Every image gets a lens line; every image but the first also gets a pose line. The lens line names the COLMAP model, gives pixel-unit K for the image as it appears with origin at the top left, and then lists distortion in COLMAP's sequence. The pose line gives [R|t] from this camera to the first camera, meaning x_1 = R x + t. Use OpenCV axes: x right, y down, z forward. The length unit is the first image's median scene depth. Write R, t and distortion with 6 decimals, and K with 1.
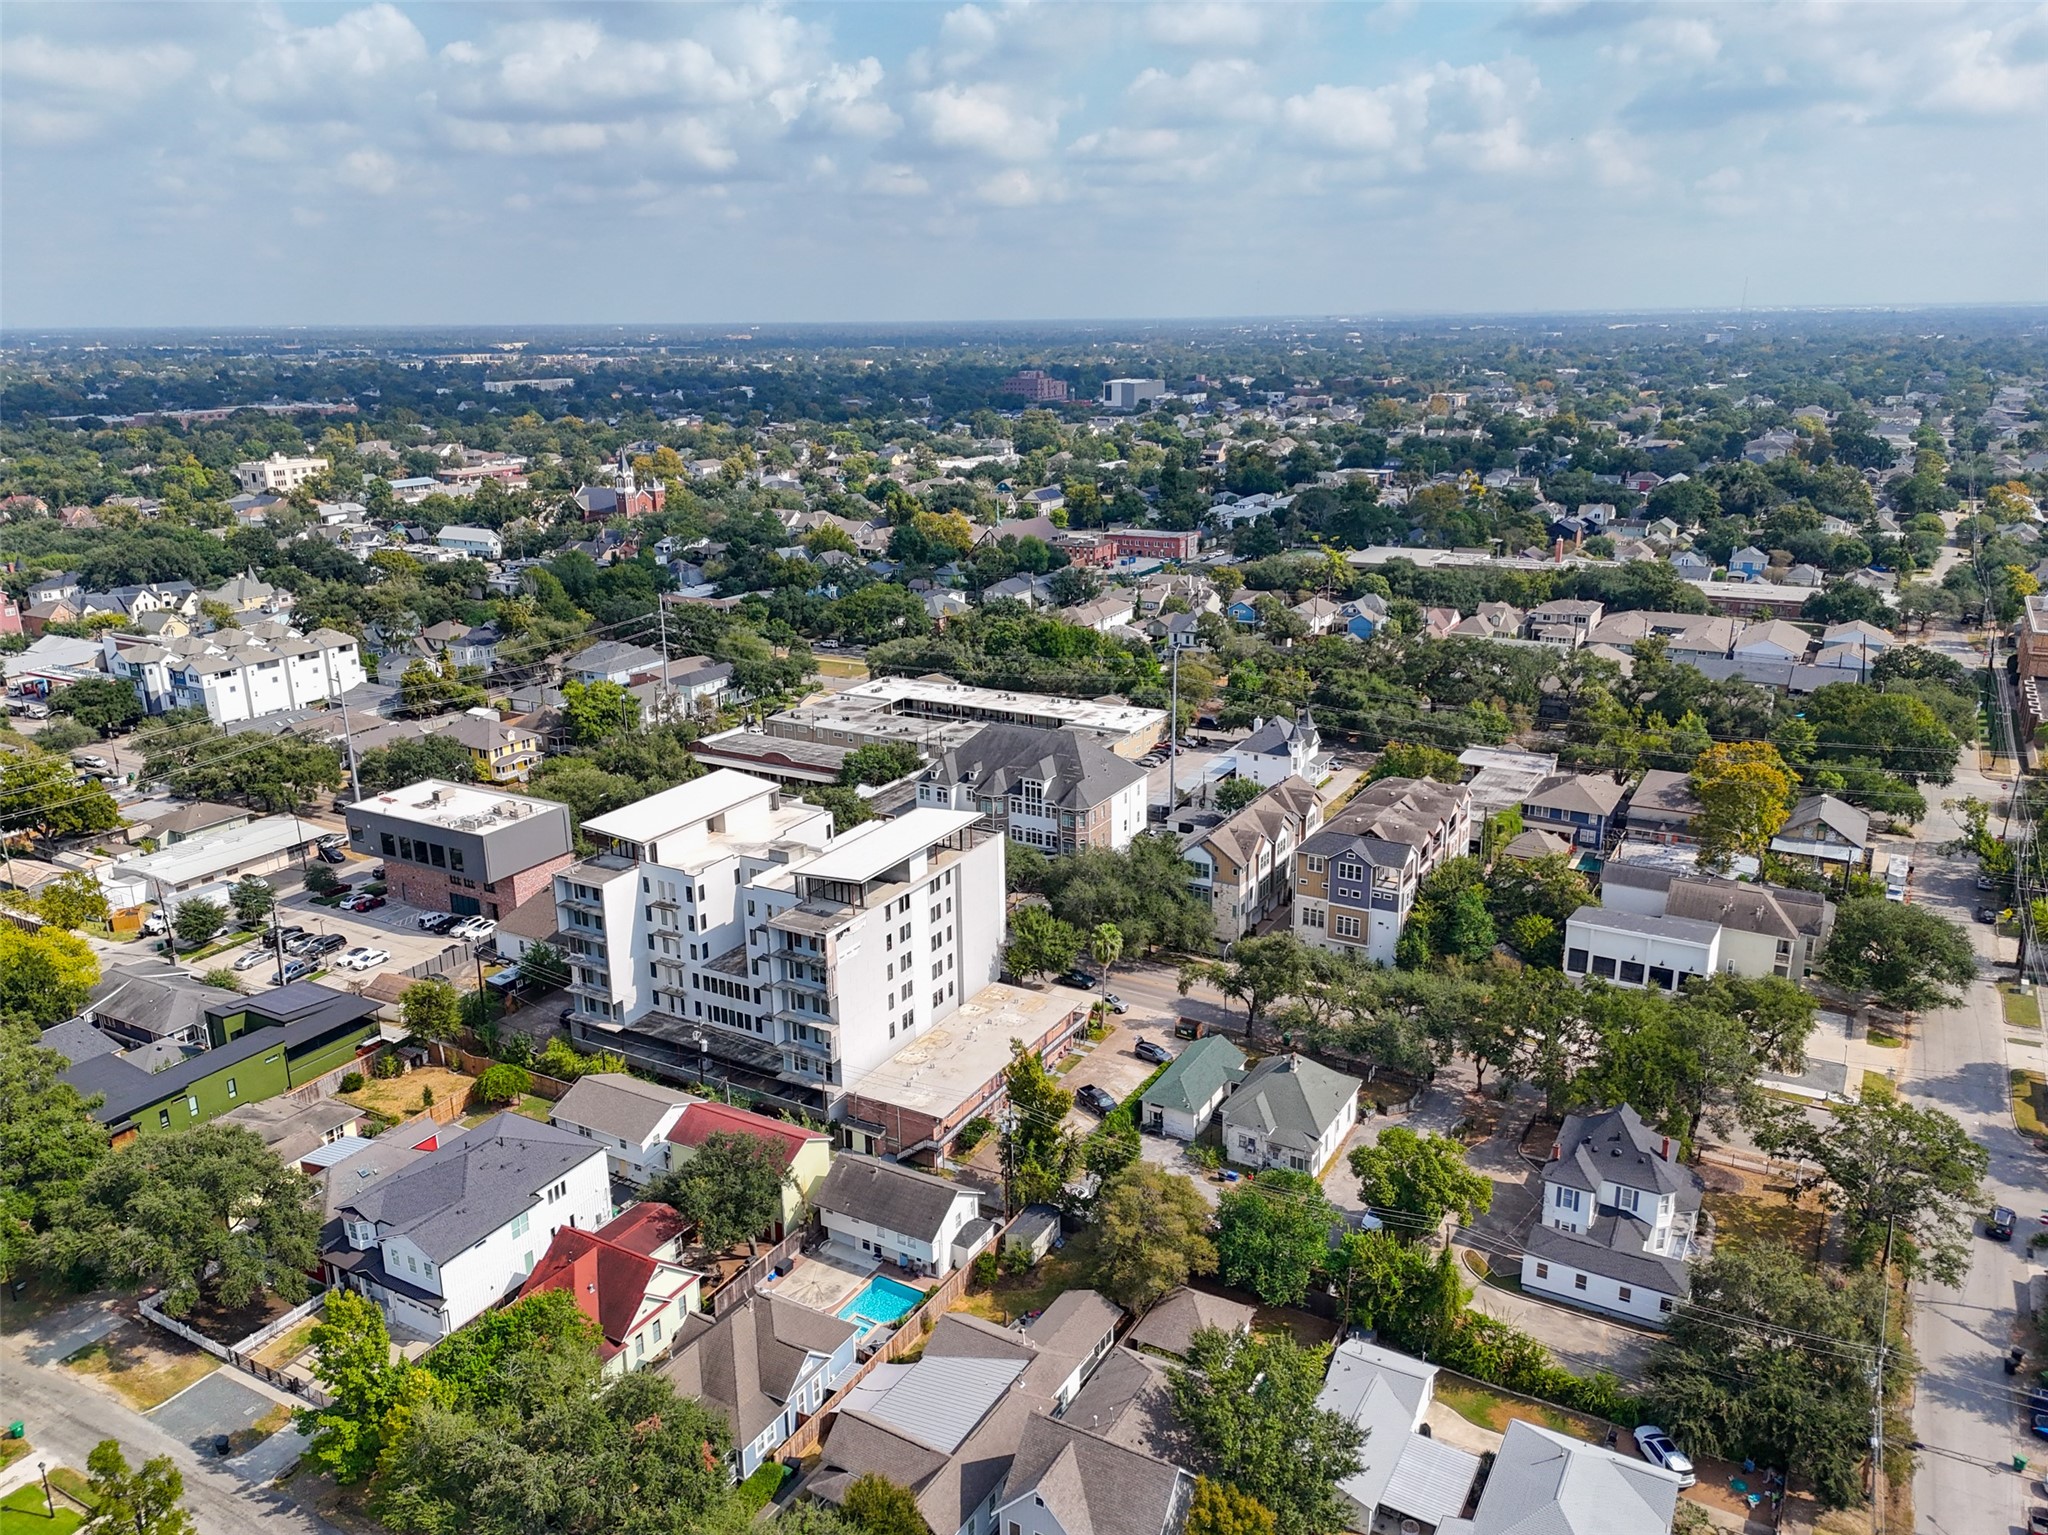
lens RADIAL K [[1501.4, 0, 1031.6], [0, 1501.4, 758.7], [0, 0, 1]] dist [0.079261, -0.075863]
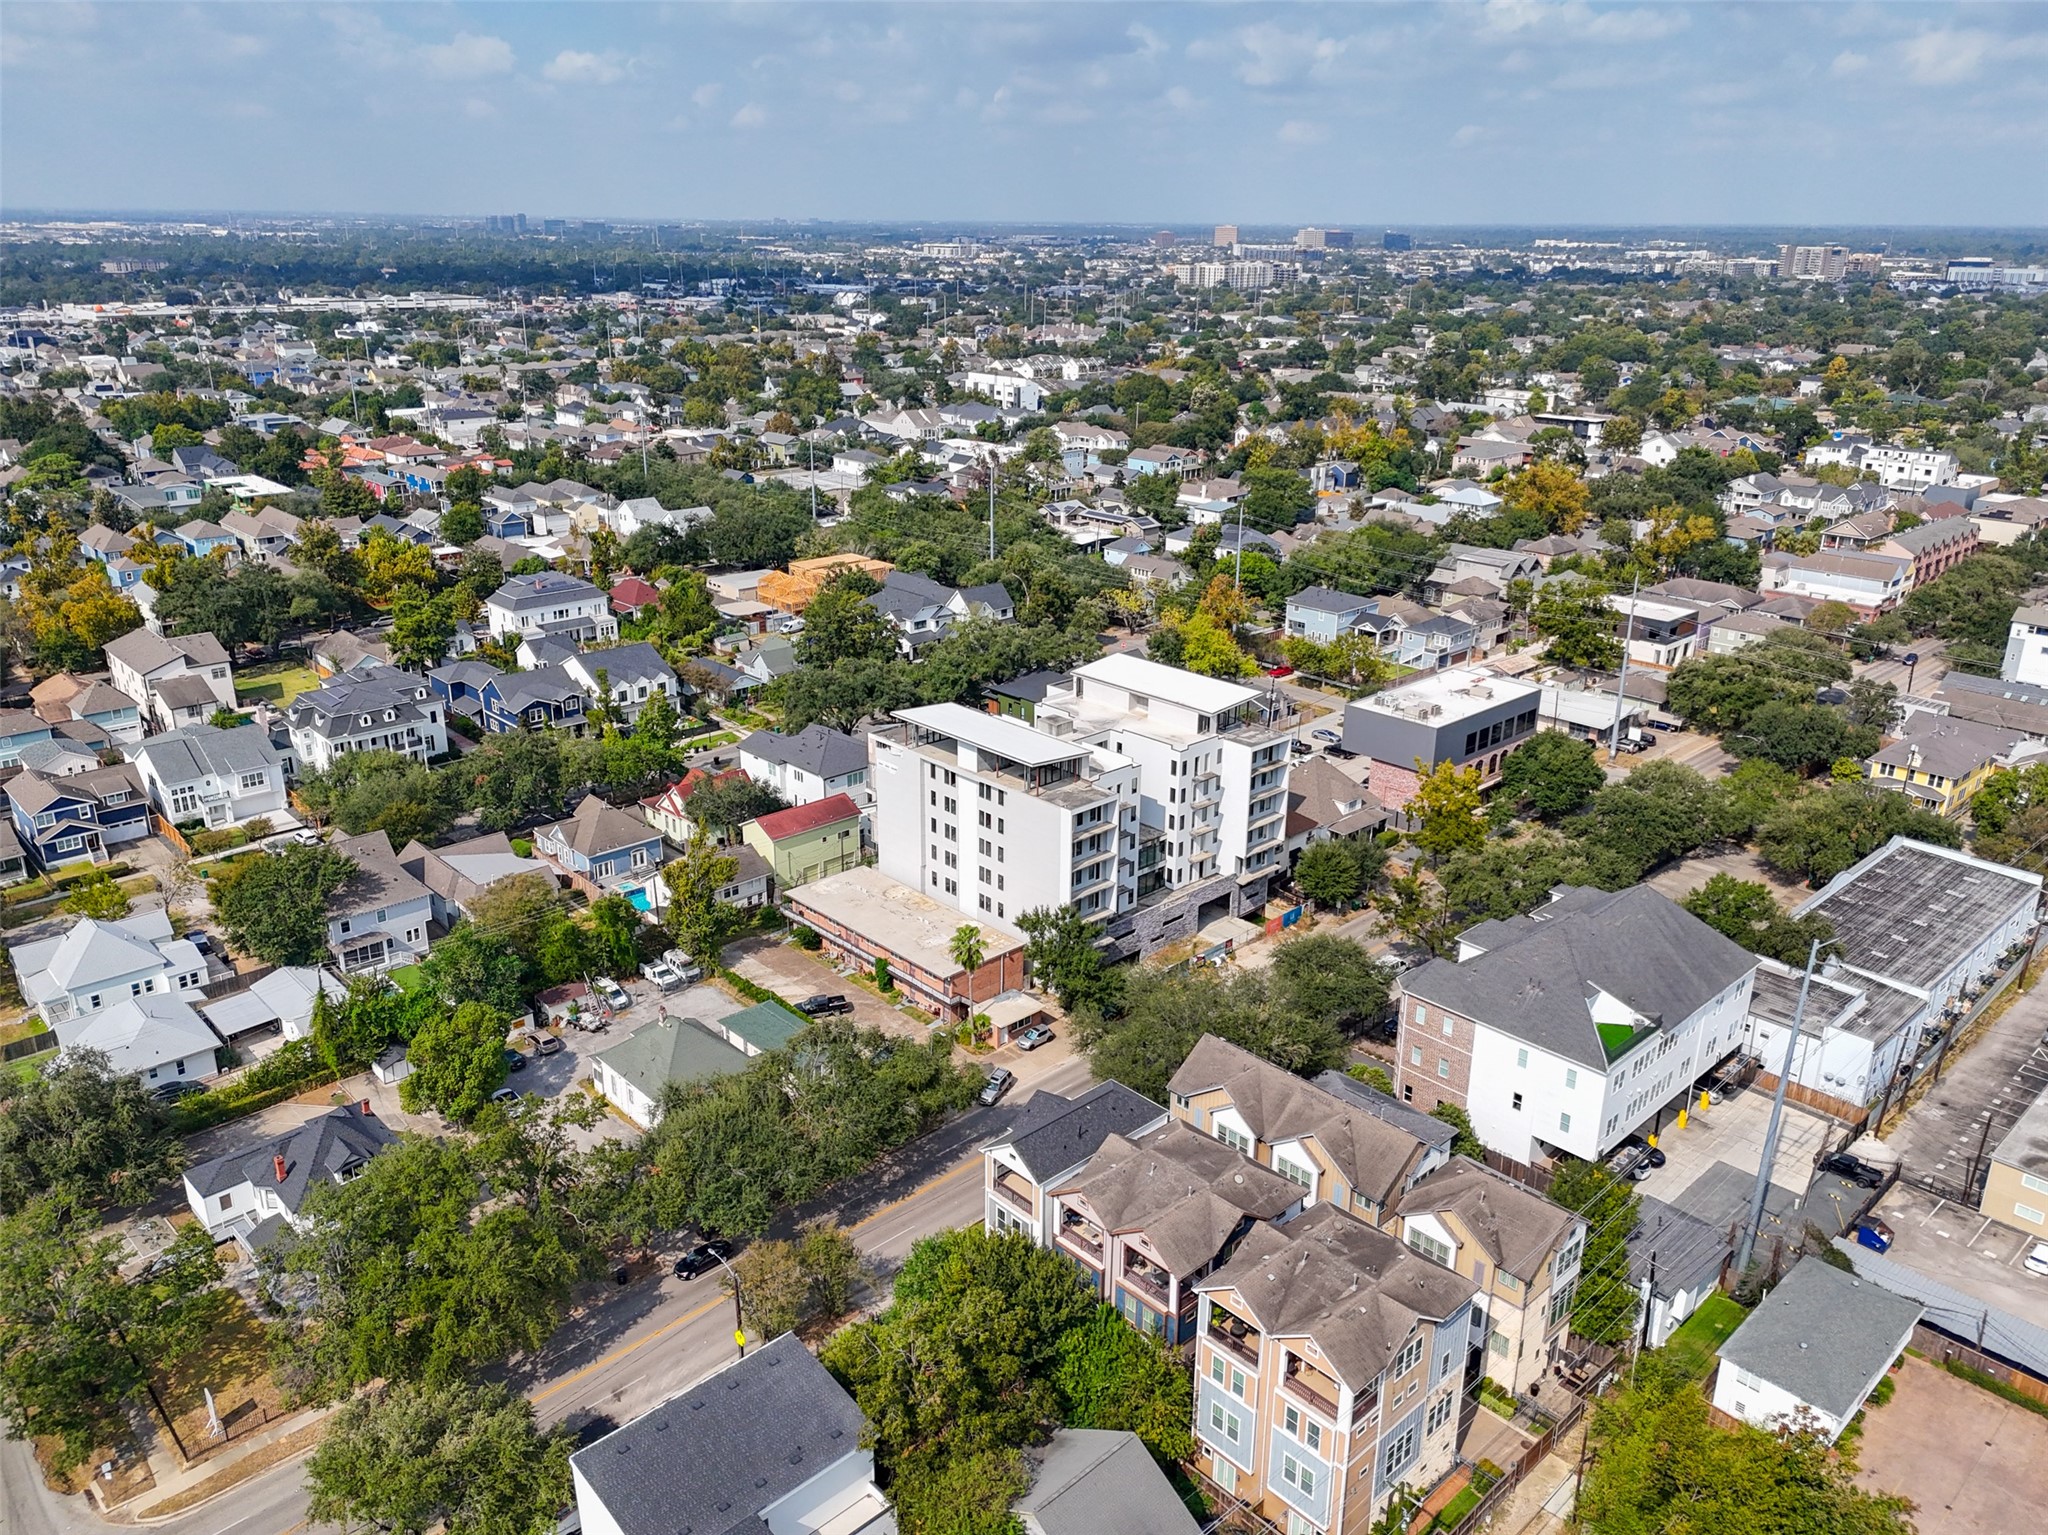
lens RADIAL K [[1501.4, 0, 1031.6], [0, 1501.4, 758.7], [0, 0, 1]] dist [0.079261, -0.075863]
pose [[-0.292490, 0.332258, -0.896691, 0.654970], [-0.273790, 0.869346, 0.411433, -0.284888], [0.916236, 0.365845, -0.163306, 0.946993]]
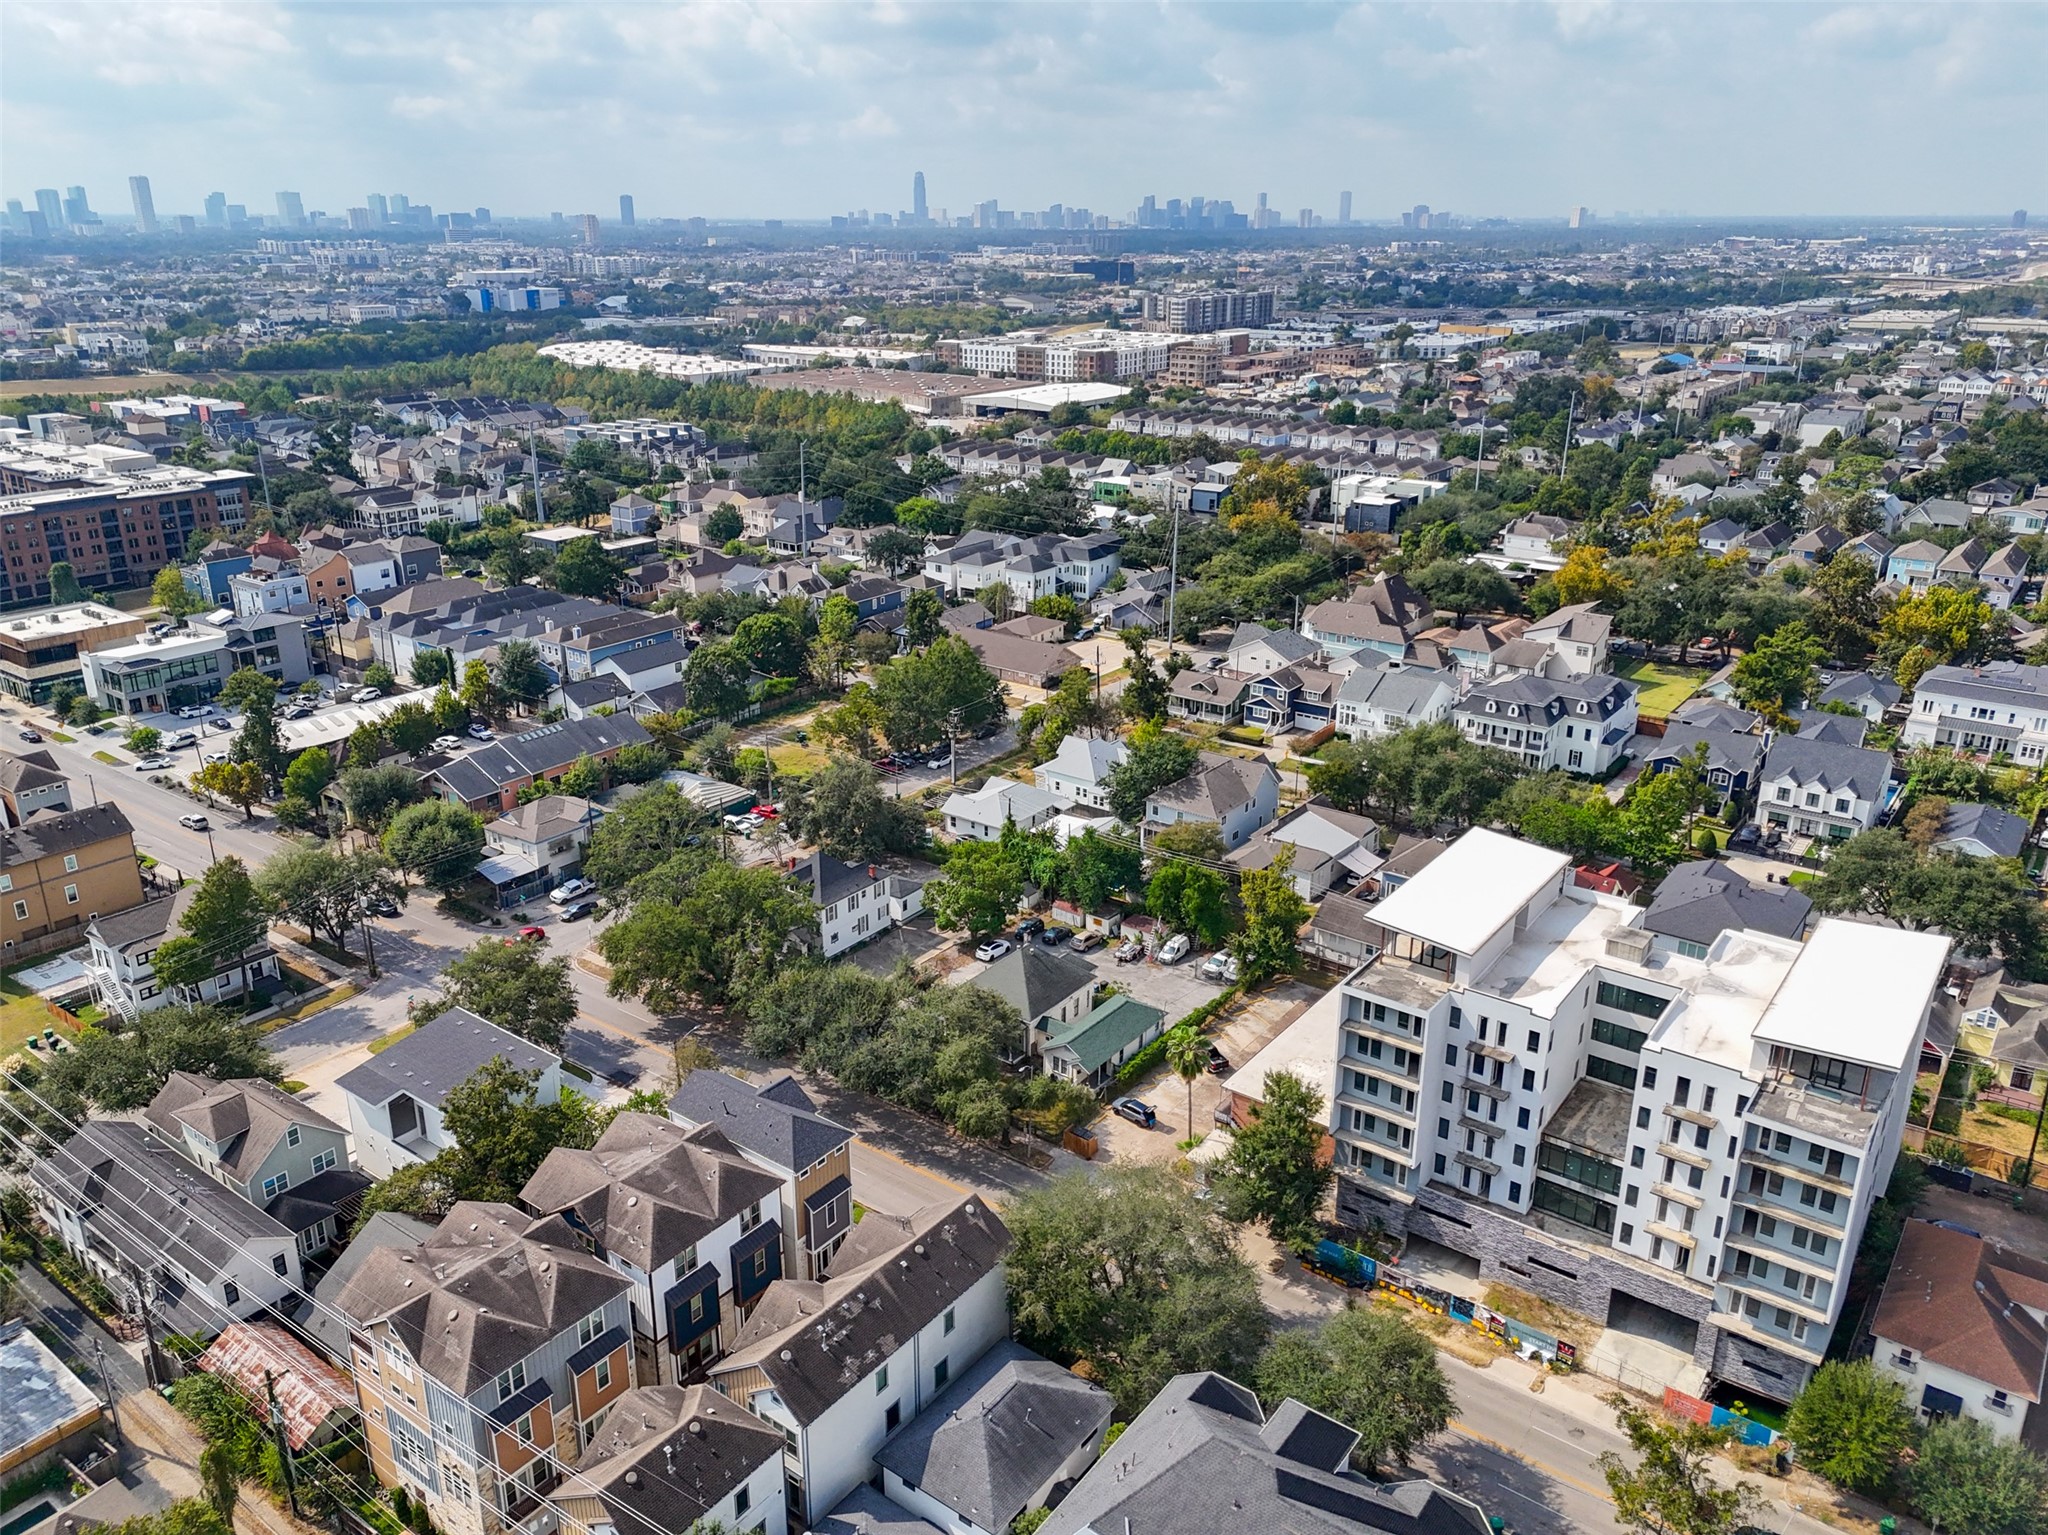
lens RADIAL K [[1501.4, 0, 1031.6], [0, 1501.4, 758.7], [0, 0, 1]] dist [0.079261, -0.075863]
pose [[-0.992277, -0.028970, 0.120608, 0.034368], [0.047576, 0.809083, 0.585765, -0.375554], [-0.114552, 0.586980, -0.801457, 1.280636]]
